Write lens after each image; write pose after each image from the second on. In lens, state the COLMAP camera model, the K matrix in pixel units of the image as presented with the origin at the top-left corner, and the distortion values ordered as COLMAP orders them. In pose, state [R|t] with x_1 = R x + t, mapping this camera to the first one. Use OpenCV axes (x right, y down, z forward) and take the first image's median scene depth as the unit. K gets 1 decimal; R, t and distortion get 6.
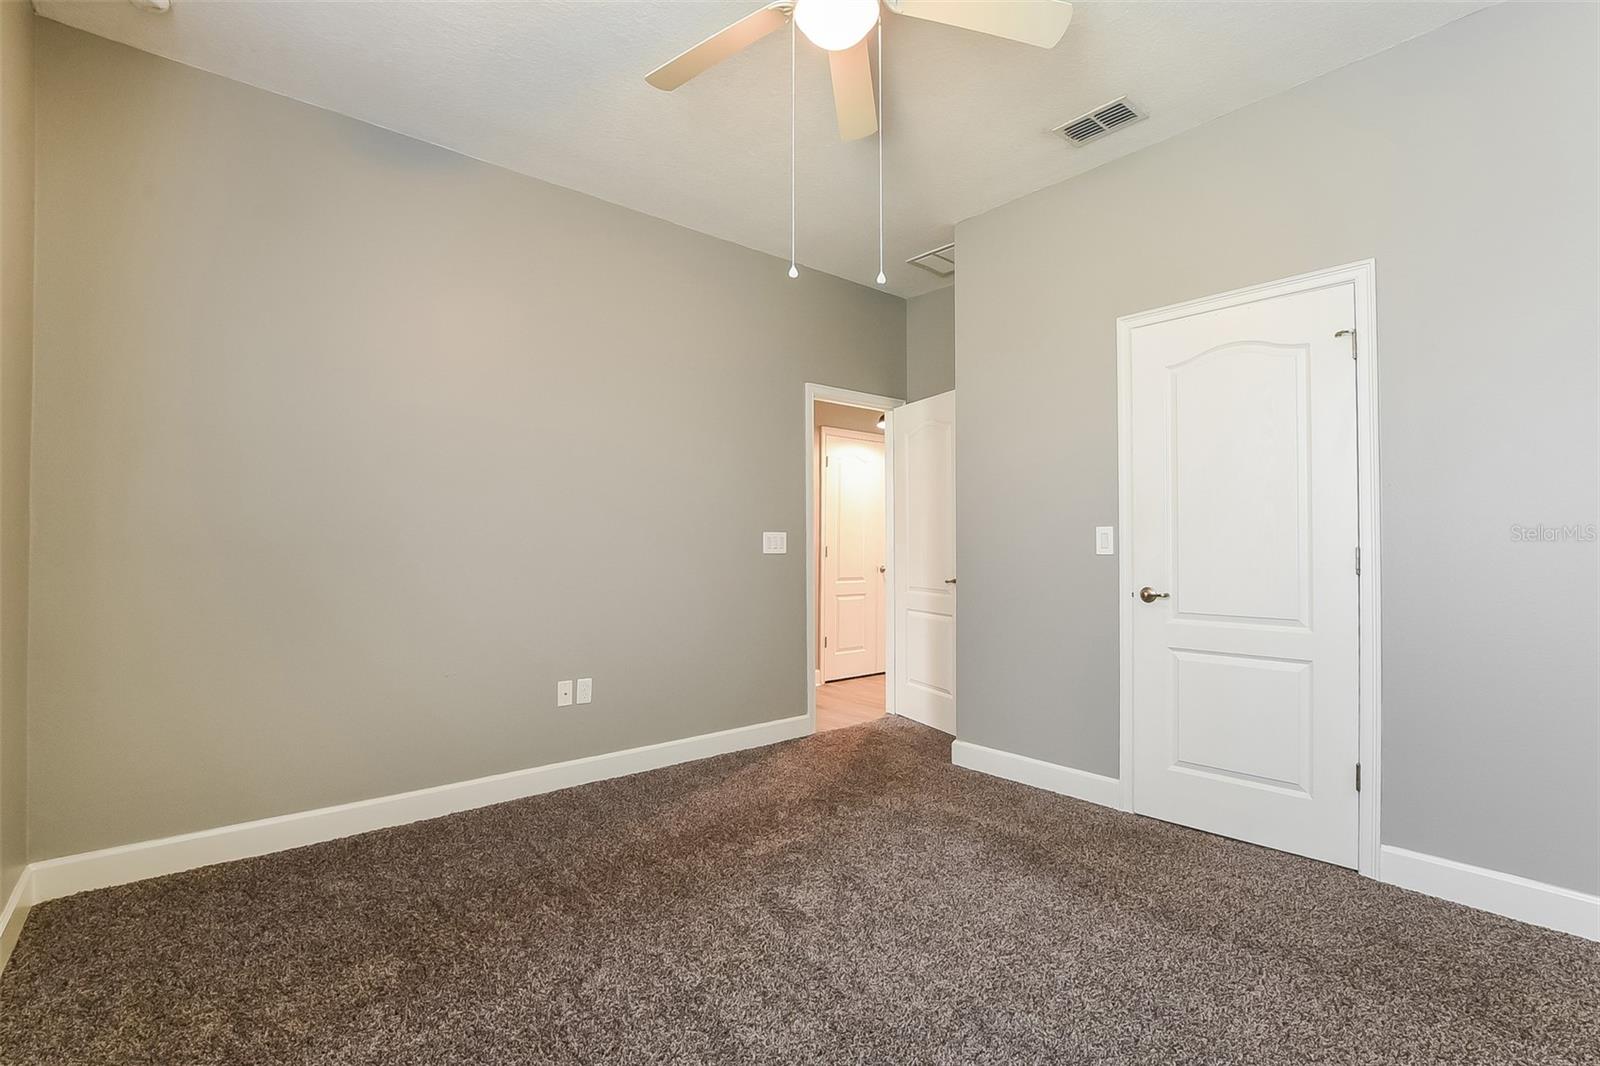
lens RADIAL K [[712.2, 0, 793.1], [0, 712.2, 539.6], [0, 0, 1]] dist [-0.005489, -0.000438]
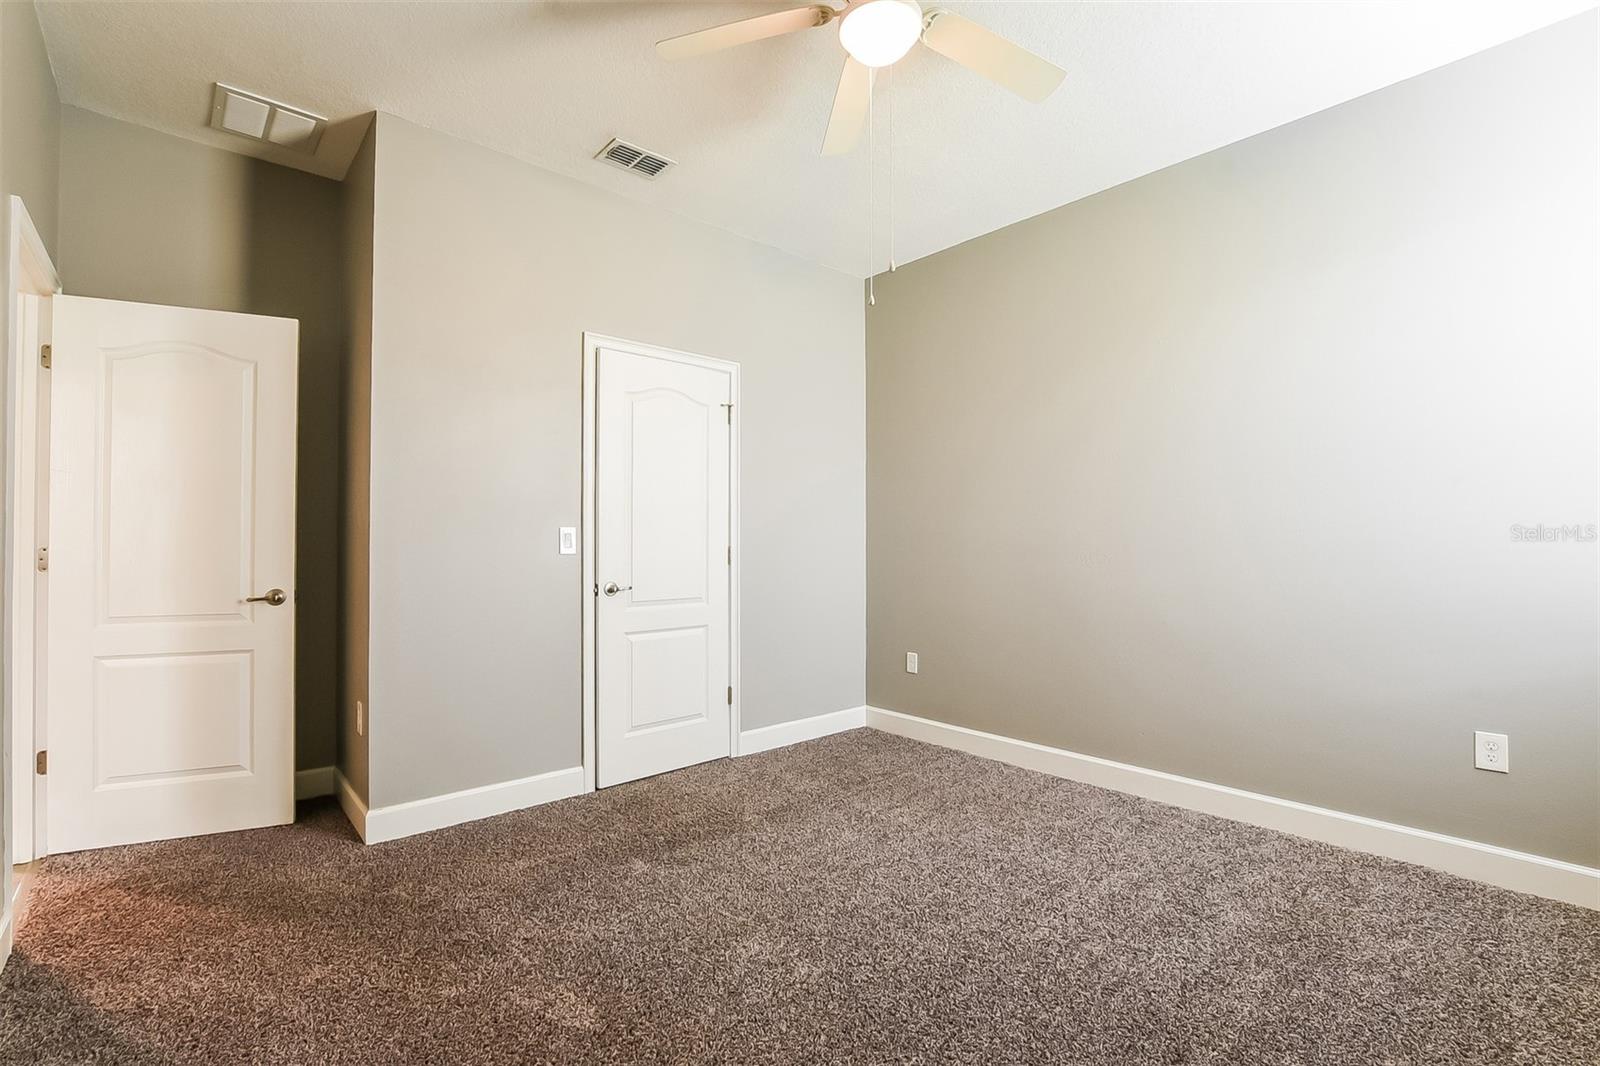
lens RADIAL K [[712.2, 0, 793.1], [0, 712.2, 533.6], [0, 0, 1]] dist [-0.005489, -0.000438]
pose [[0.021826, 0.004633, 0.999751, -0.642701], [-0.014151, 0.999891, -0.004325, -0.010197], [-0.999662, -0.014053, 0.021889, 0.713160]]
